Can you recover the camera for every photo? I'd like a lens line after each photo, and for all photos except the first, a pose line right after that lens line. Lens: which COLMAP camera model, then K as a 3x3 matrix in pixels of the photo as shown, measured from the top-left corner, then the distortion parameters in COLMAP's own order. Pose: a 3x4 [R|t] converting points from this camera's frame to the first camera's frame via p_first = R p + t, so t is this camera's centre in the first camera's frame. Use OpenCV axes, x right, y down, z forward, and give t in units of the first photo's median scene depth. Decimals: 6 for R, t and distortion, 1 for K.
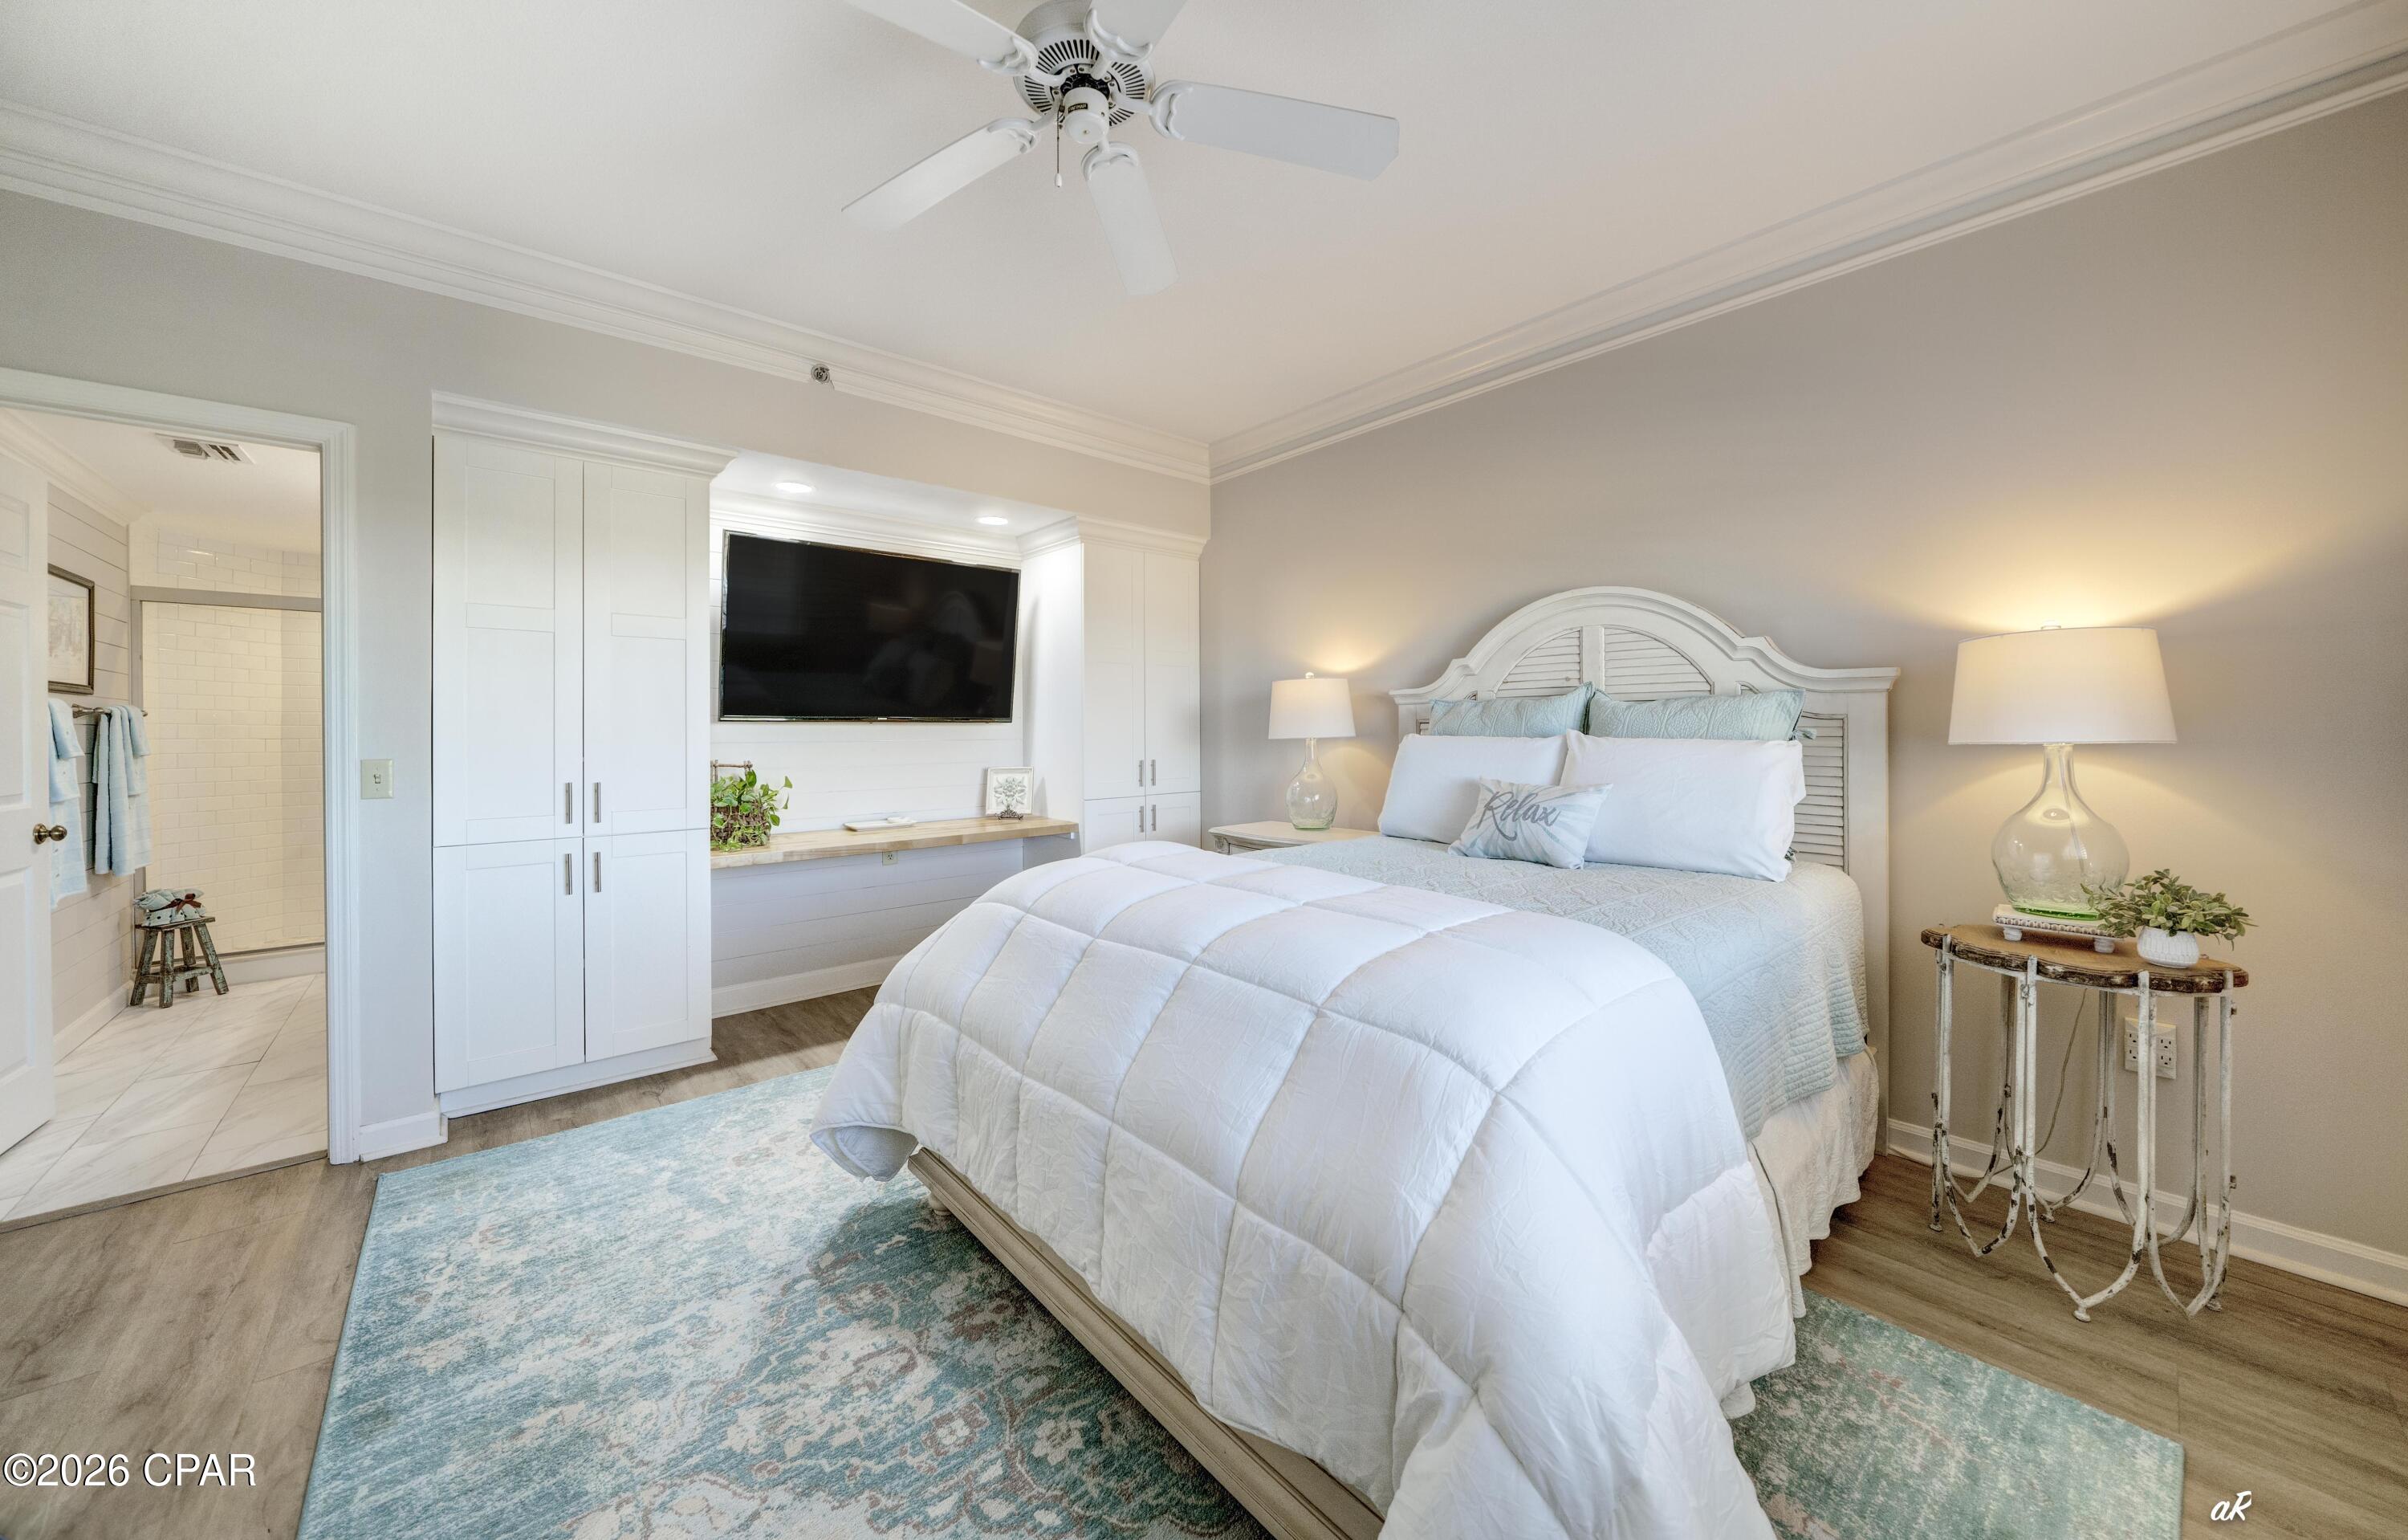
lens RADIAL K [[858.6, 0, 1190.7], [0, 858.6, 730.7], [0, 0, 1]] dist [-0.000517, -0.000843]
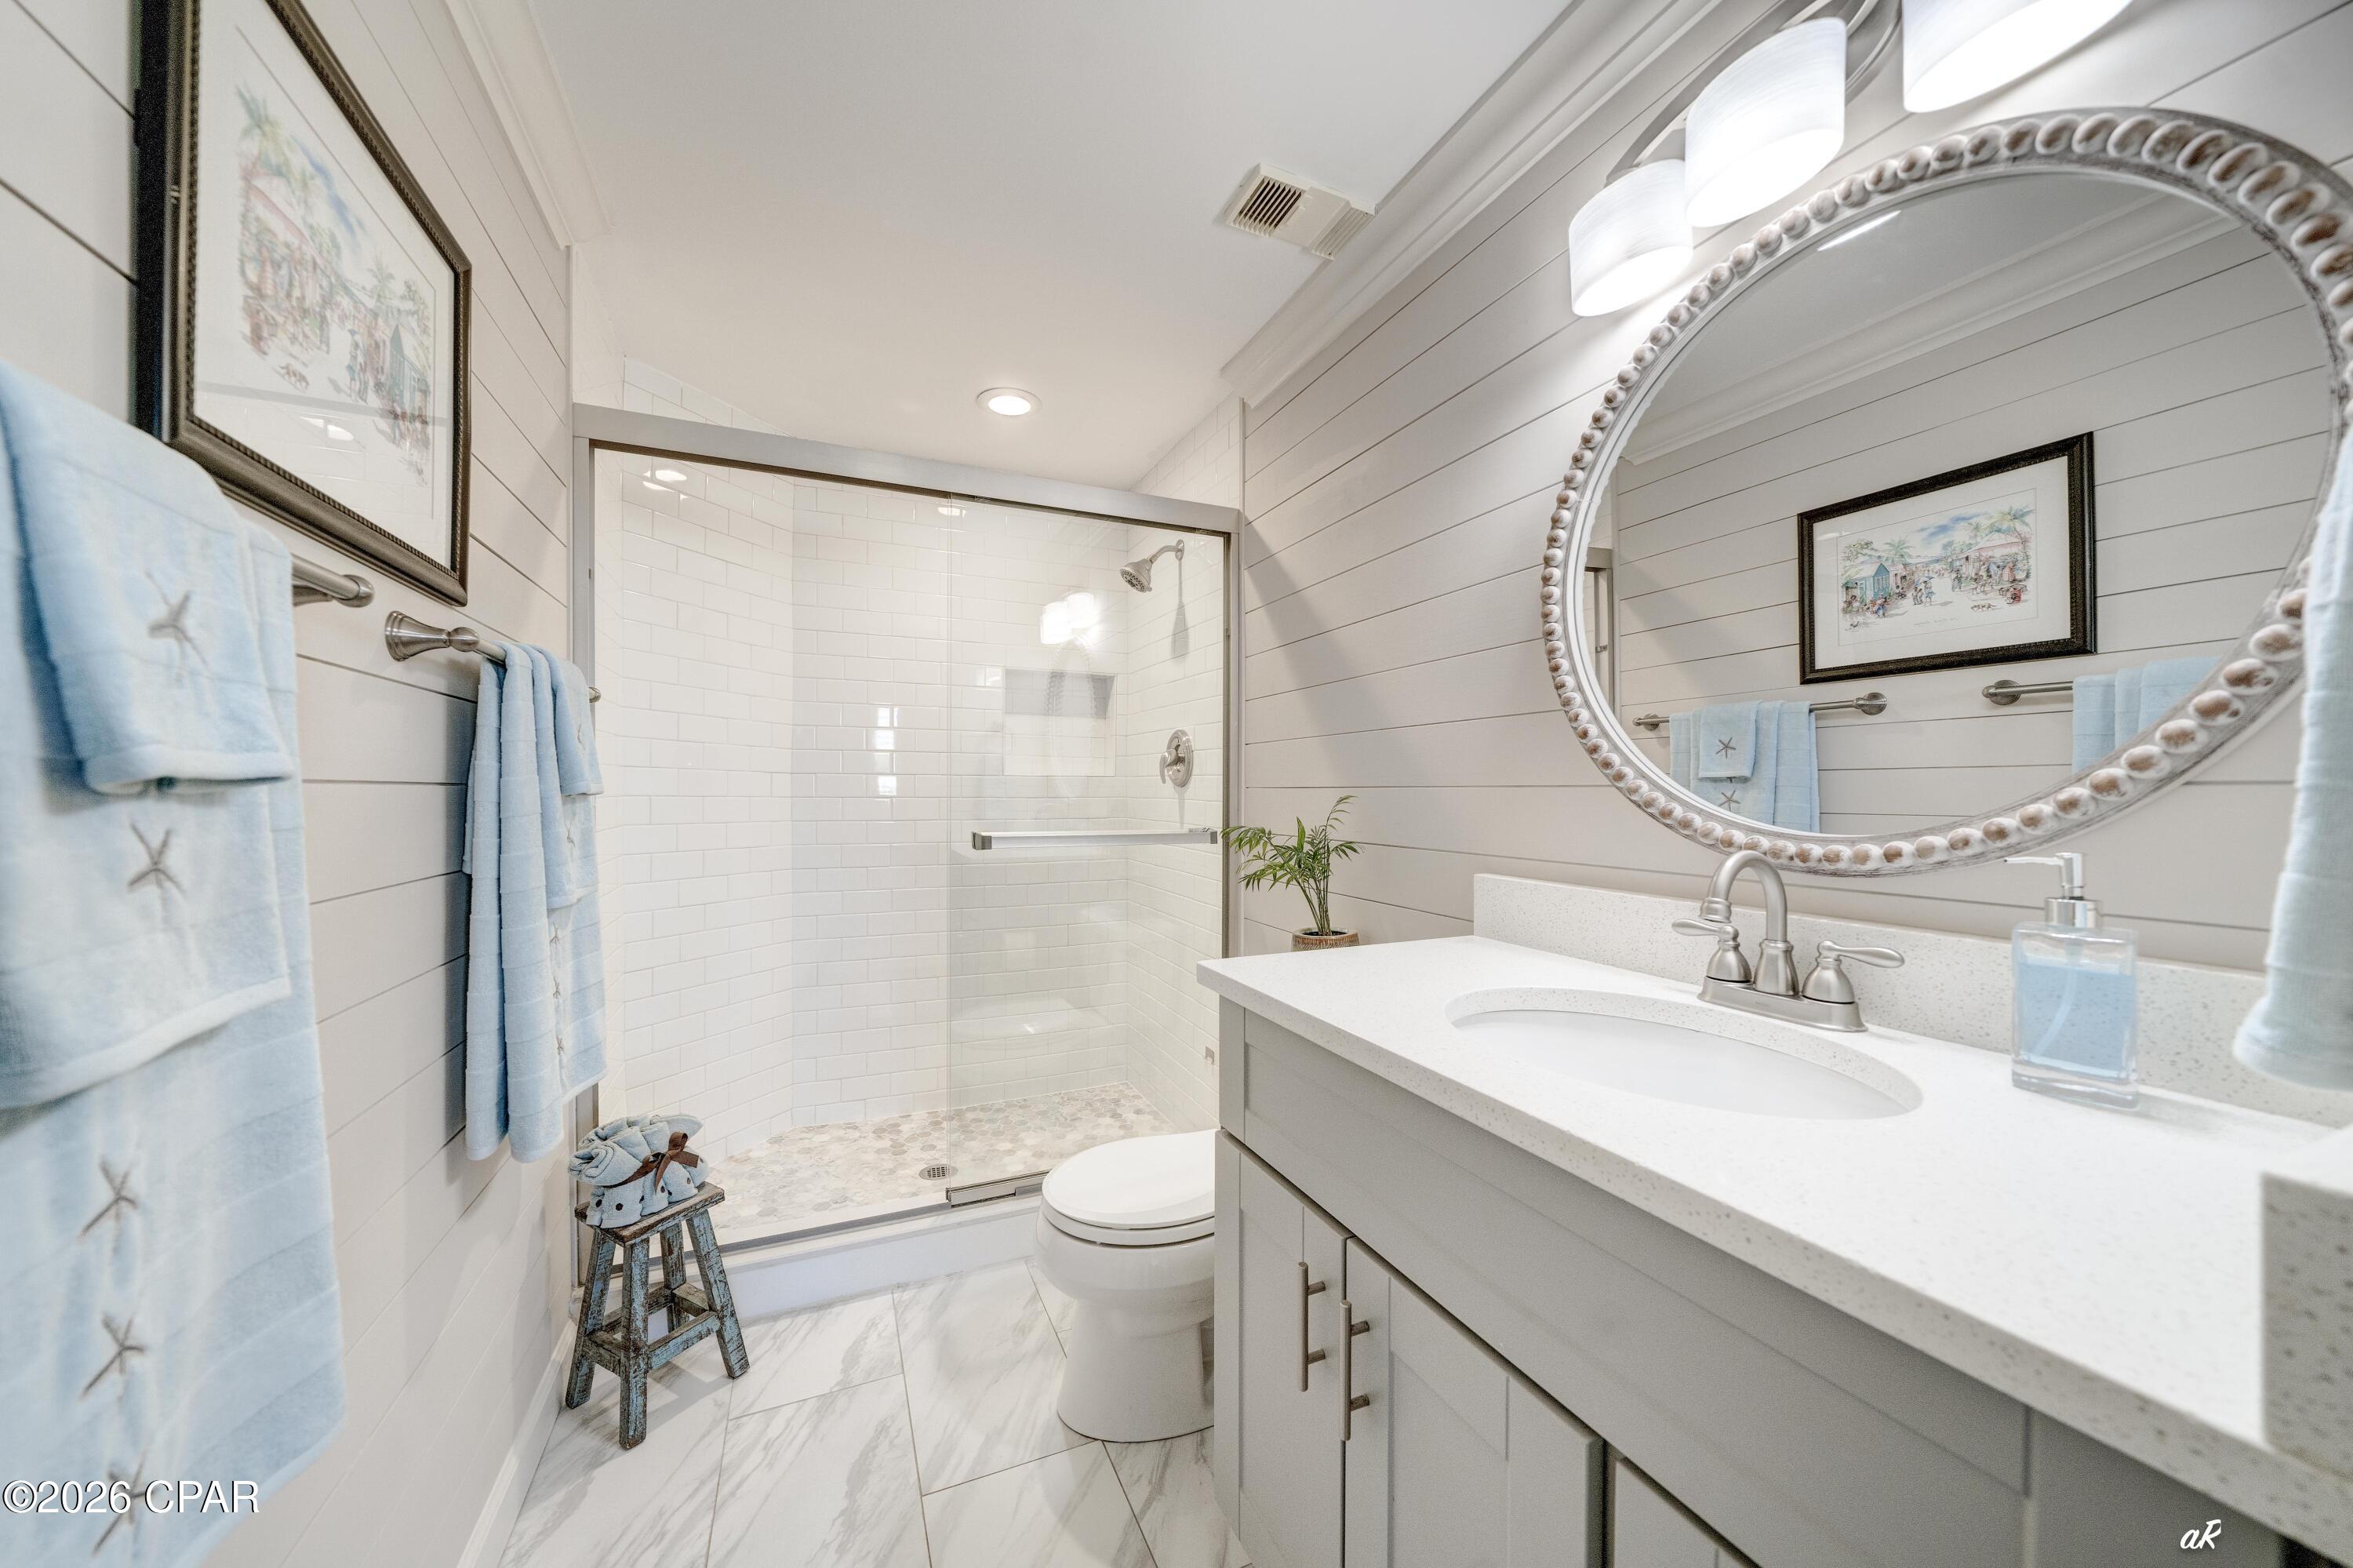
lens RADIAL K [[818.5, 0, 1174.3], [0, 818.5, 786.6], [0, 0, 1]] dist [-0.005845, 0.000468]
pose [[0.959096, -0.004688, -0.283041, -0.897601], [0.001479, 0.999932, -0.011552, 0.030234], [0.283076, 0.010661, 0.959038, 0.747959]]
